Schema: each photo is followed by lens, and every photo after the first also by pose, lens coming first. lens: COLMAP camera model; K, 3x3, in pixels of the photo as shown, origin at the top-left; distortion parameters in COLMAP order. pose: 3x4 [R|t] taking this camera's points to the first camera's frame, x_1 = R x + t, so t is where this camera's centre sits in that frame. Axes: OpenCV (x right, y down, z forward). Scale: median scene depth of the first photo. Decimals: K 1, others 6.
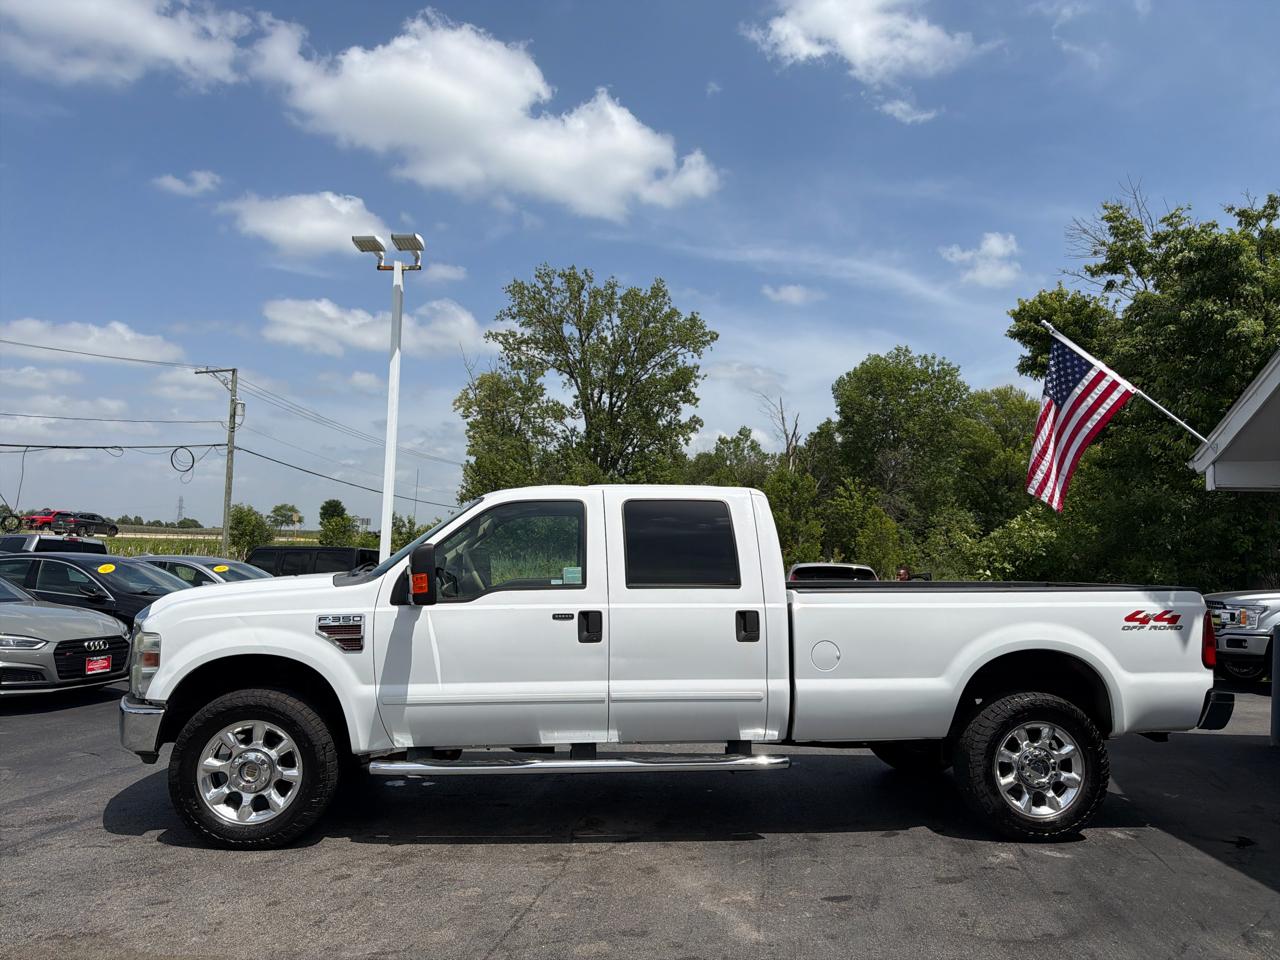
lens RADIAL K [[909.7, 0, 637.8], [0, 909.7, 485.1], [0, 0, 1]] dist [0.033448, -0.043507]
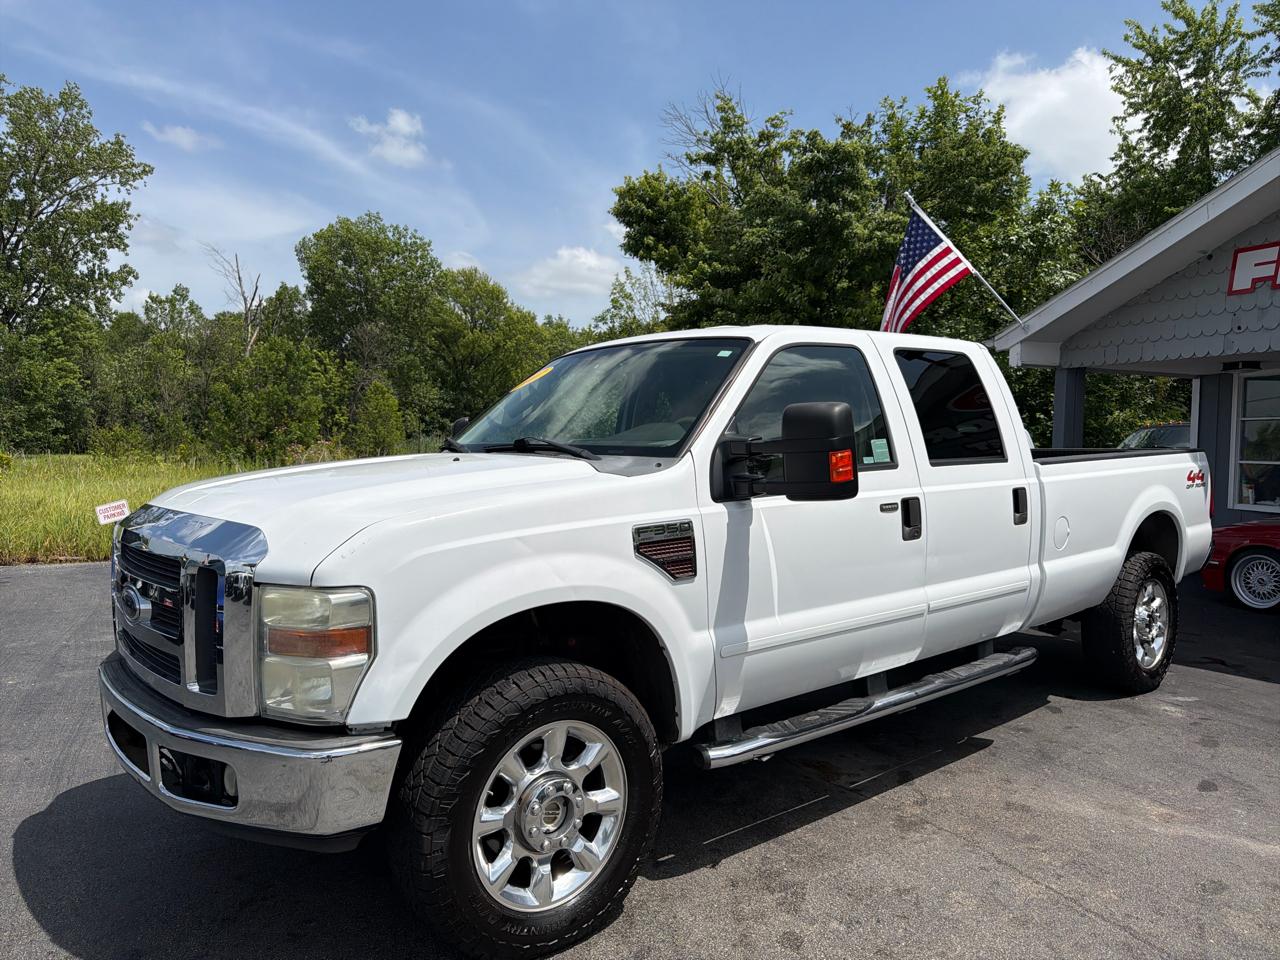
lens RADIAL K [[909.7, 0, 641.9], [0, 909.7, 489.8], [0, 0, 1]] dist [0.033448, -0.043507]
pose [[0.813465, -0.044534, 0.579907, -0.225185], [-0.035851, 0.991329, 0.126418, 0.016087], [-0.580508, -0.123627, 0.804815, 0.179883]]
